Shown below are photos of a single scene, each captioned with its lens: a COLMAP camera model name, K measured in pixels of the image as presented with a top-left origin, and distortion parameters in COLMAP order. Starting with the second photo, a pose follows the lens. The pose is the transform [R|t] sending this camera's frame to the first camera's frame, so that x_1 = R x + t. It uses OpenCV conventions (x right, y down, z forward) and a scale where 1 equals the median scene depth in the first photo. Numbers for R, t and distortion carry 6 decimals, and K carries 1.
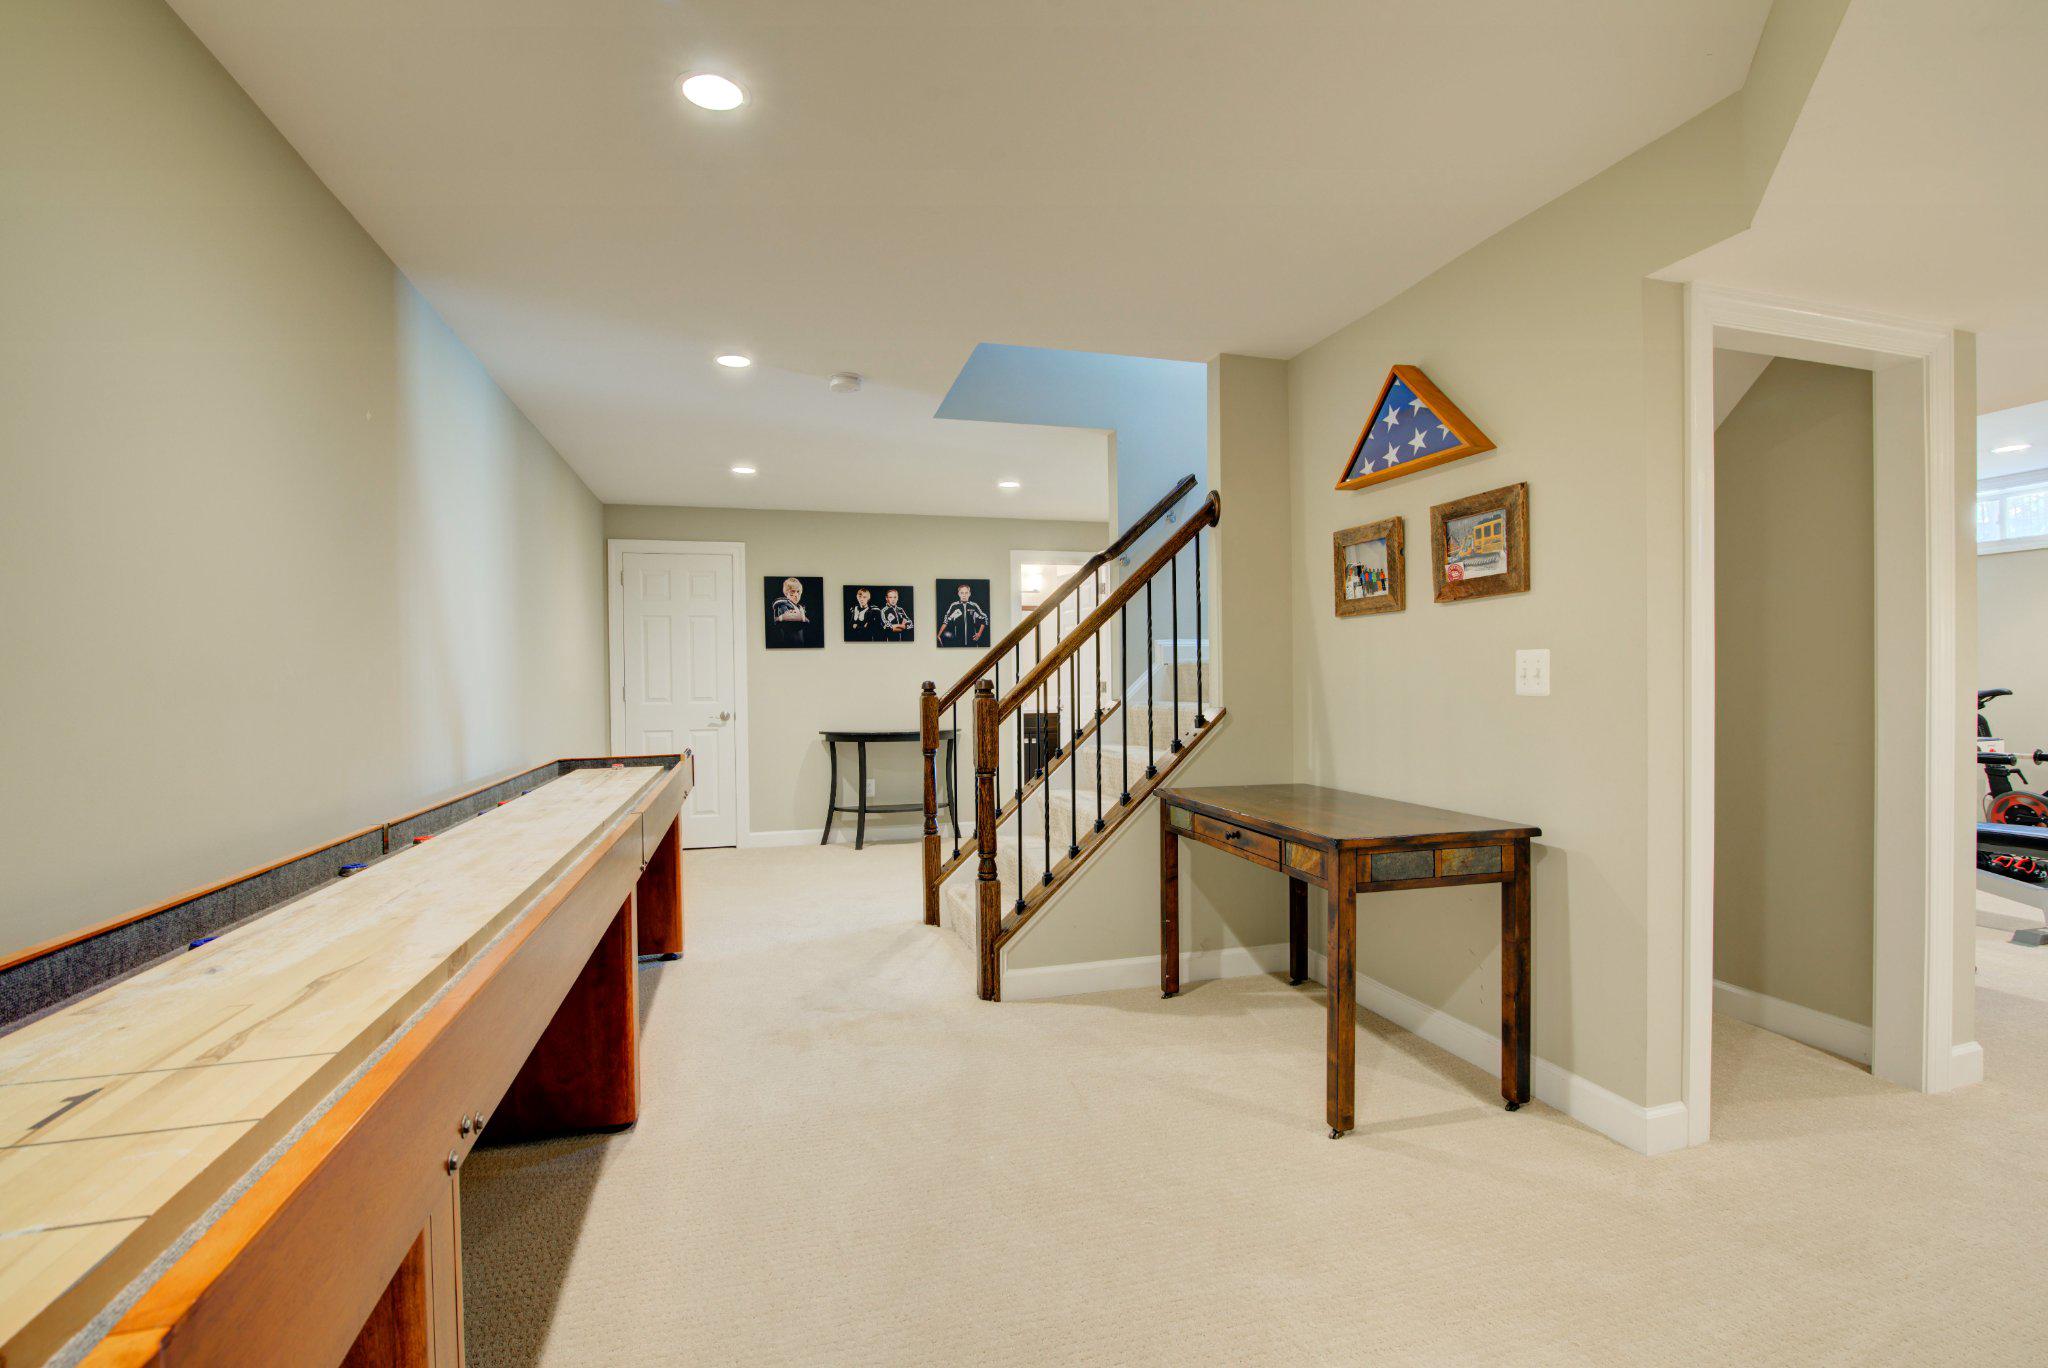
lens RADIAL K [[945.7, 0, 1013.4], [0, 945.7, 695.6], [0, 0, 1]] dist [-0.023061, 0.003001]
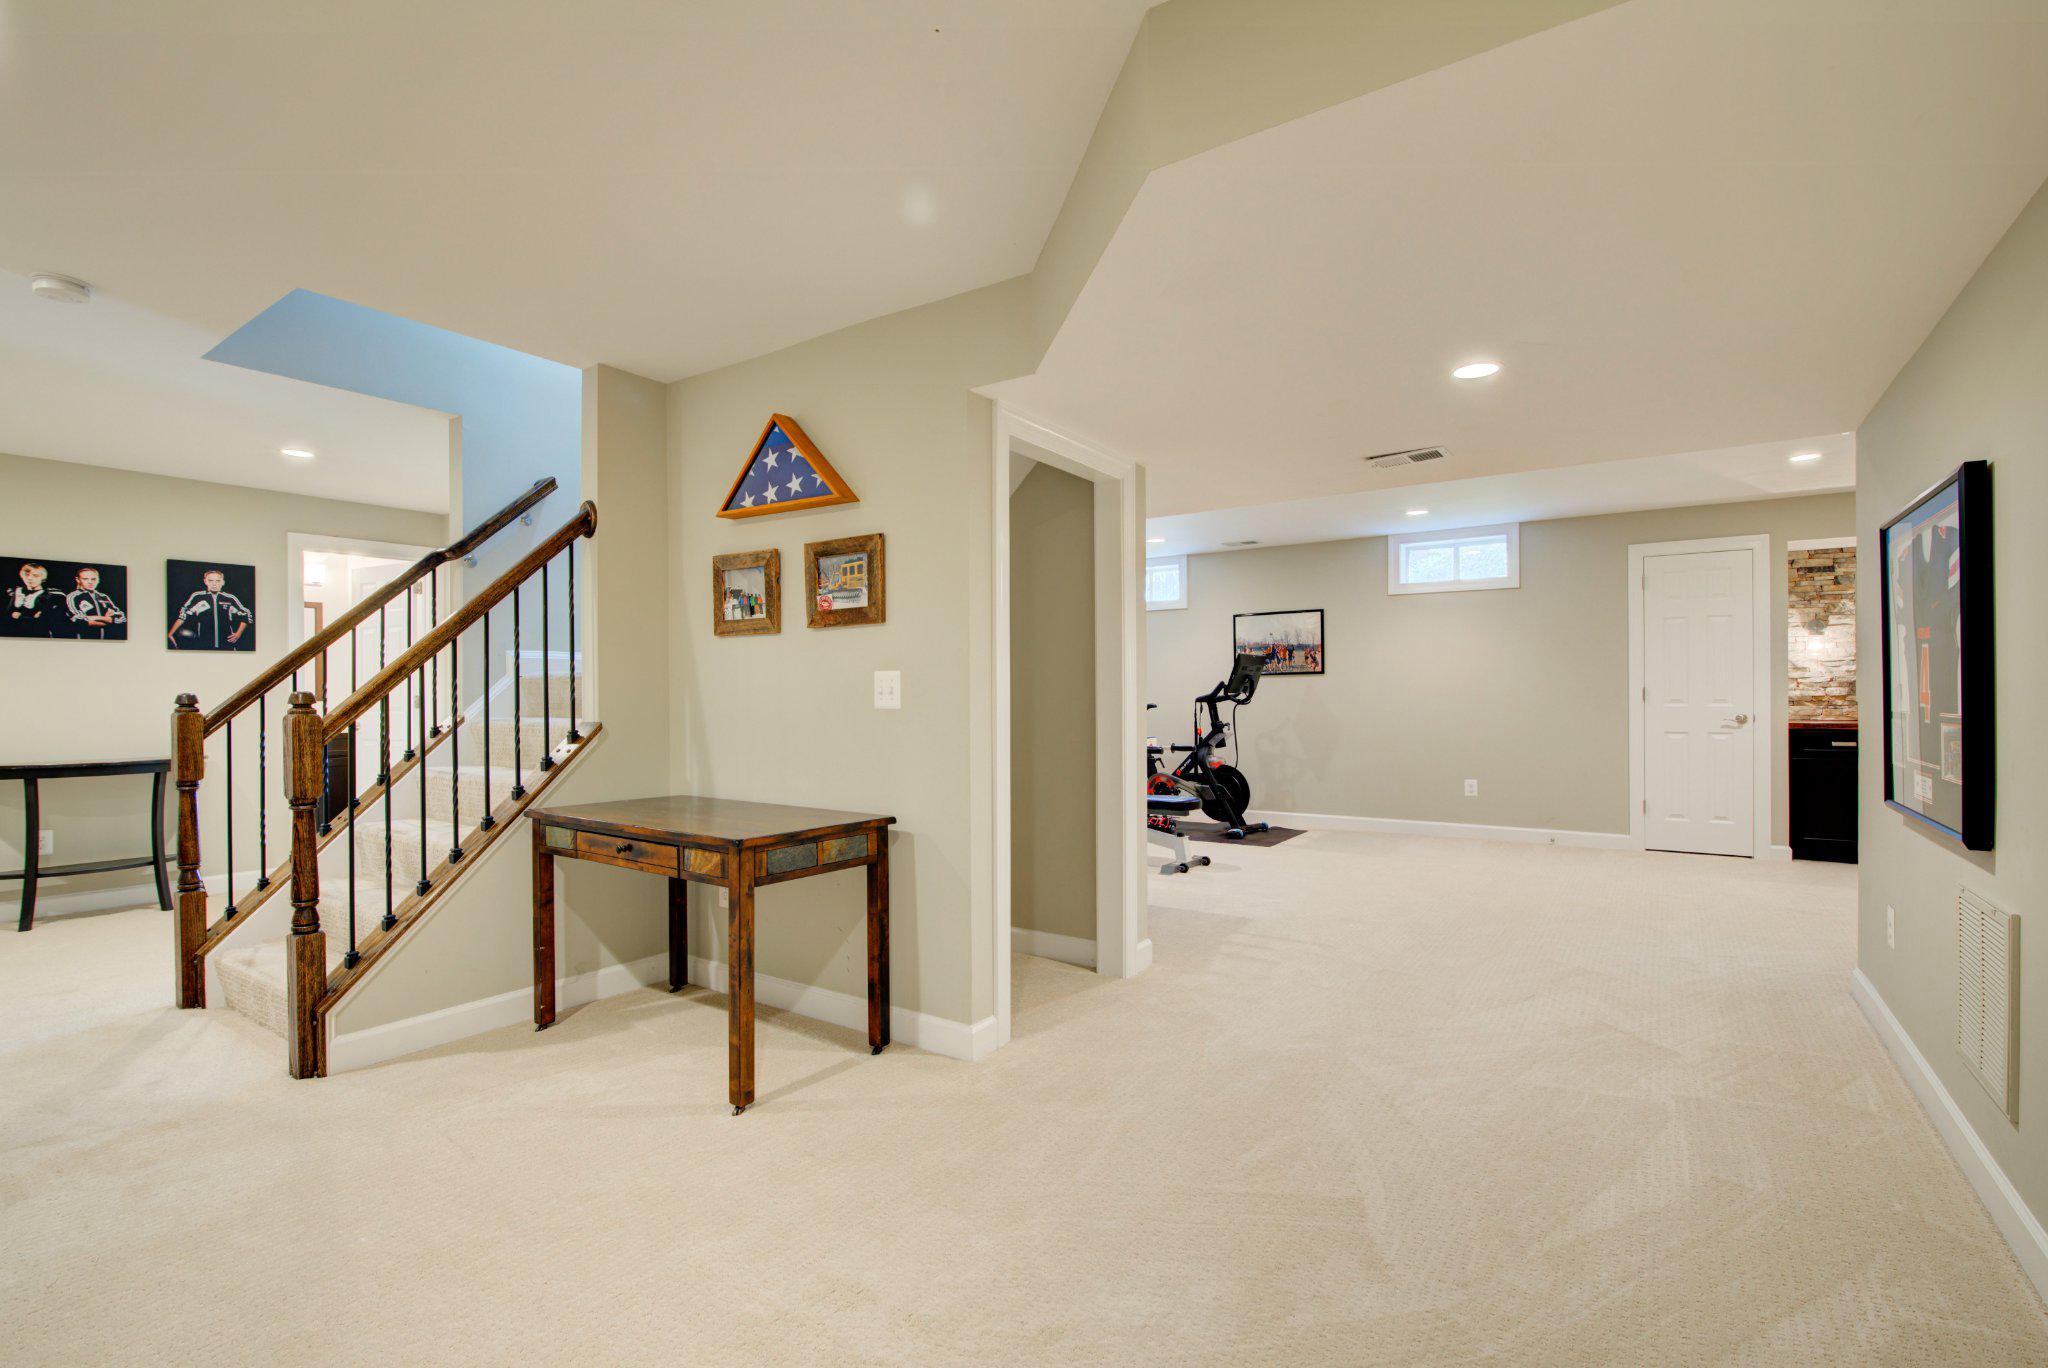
lens RADIAL K [[945.7, 0, 1034.2], [0, 945.7, 695.8], [0, 0, 1]] dist [-0.023061, 0.003001]
pose [[0.764801, 0.005034, 0.644247, -0.076145], [0.005363, 0.999885, -0.014180, 0.001362], [-0.644245, 0.014300, 0.764686, -0.049434]]
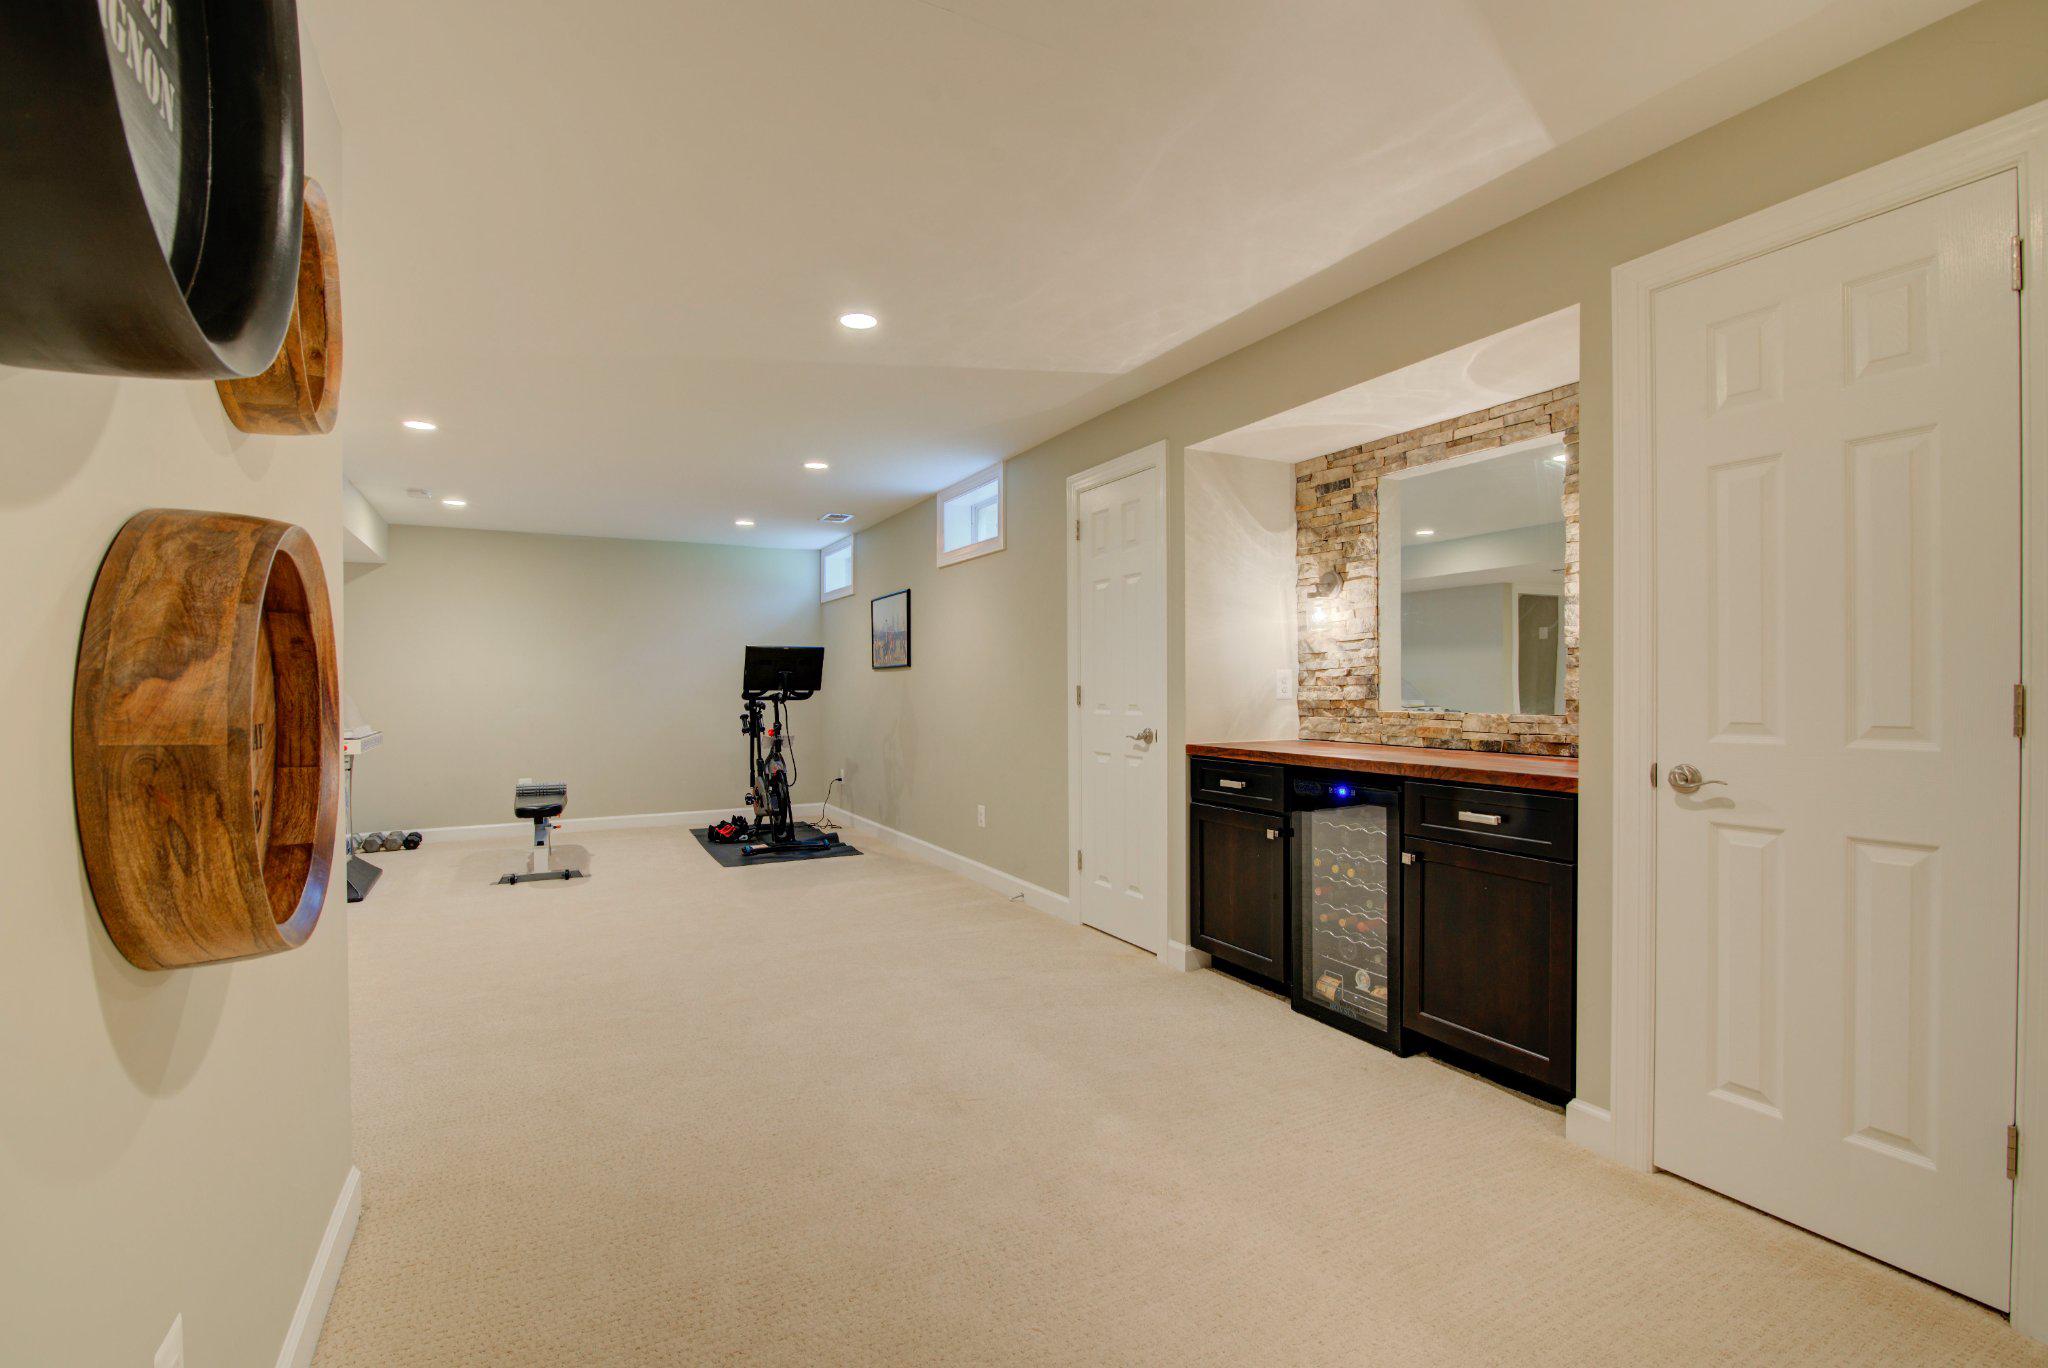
lens RADIAL K [[945.7, 0, 1018.9], [0, 945.7, 700.5], [0, 0, 1]] dist [-0.023061, 0.003001]
pose [[0.977307, -0.002585, 0.211810, 1.992102], [0.001591, 0.999987, 0.004861, -0.025605], [-0.211820, -0.004414, 0.977299, -0.740809]]
